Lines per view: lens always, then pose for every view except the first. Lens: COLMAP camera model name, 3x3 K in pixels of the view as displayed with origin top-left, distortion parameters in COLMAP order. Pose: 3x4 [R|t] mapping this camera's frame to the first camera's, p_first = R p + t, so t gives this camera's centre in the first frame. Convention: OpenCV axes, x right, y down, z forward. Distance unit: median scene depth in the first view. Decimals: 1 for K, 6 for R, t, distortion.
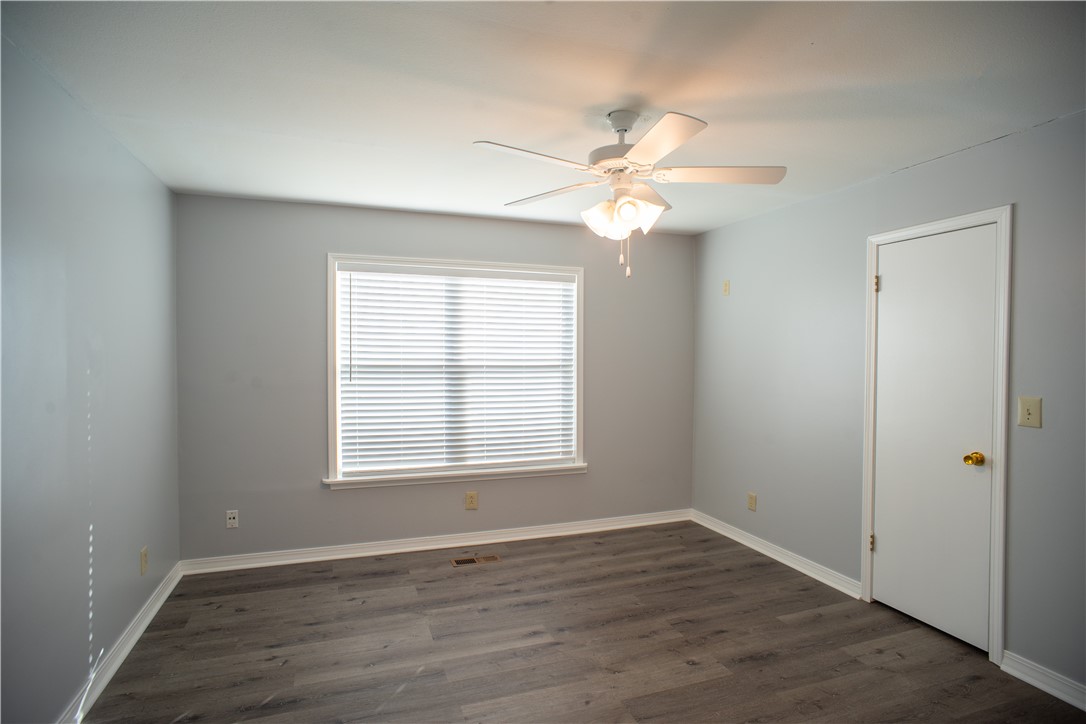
lens RADIAL K [[561.1, 0, 535.9], [0, 561.1, 362.5], [0, 0, 1]] dist [-0.019217, 0.004600]
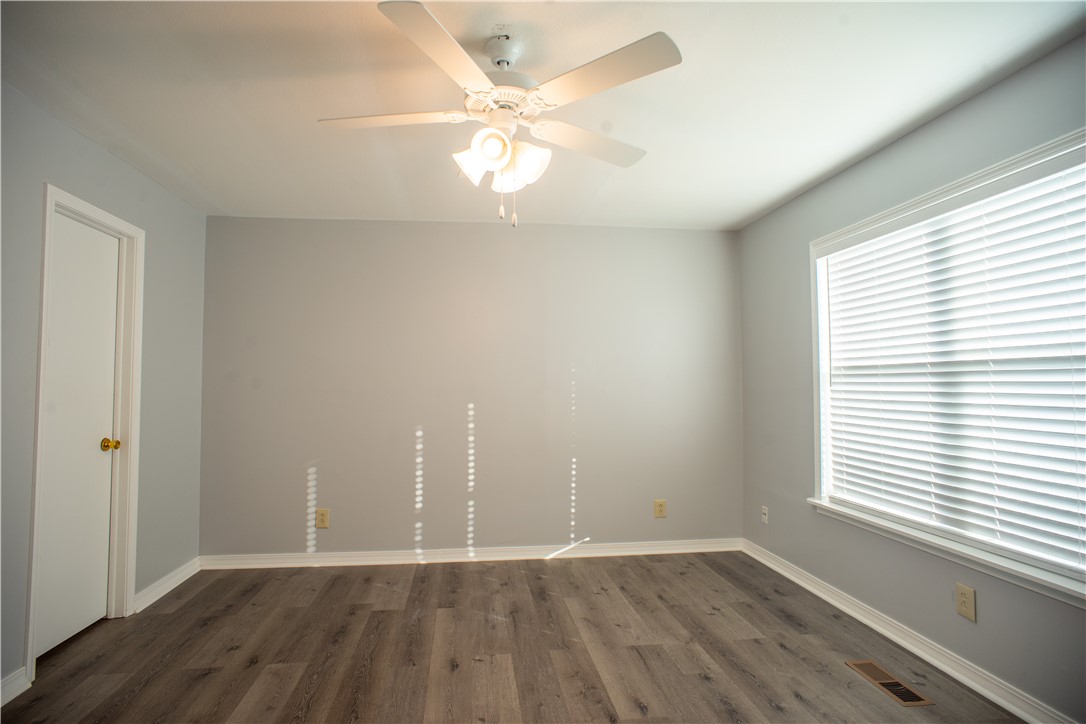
lens RADIAL K [[561.1, 0, 535.8], [0, 561.1, 370.9], [0, 0, 1]] dist [-0.019217, 0.004600]
pose [[-0.219208, -0.038739, -0.974909, 0.569833], [-0.023600, 0.999130, -0.034395, 0.048426], [0.975393, 0.015469, -0.219931, 0.752556]]
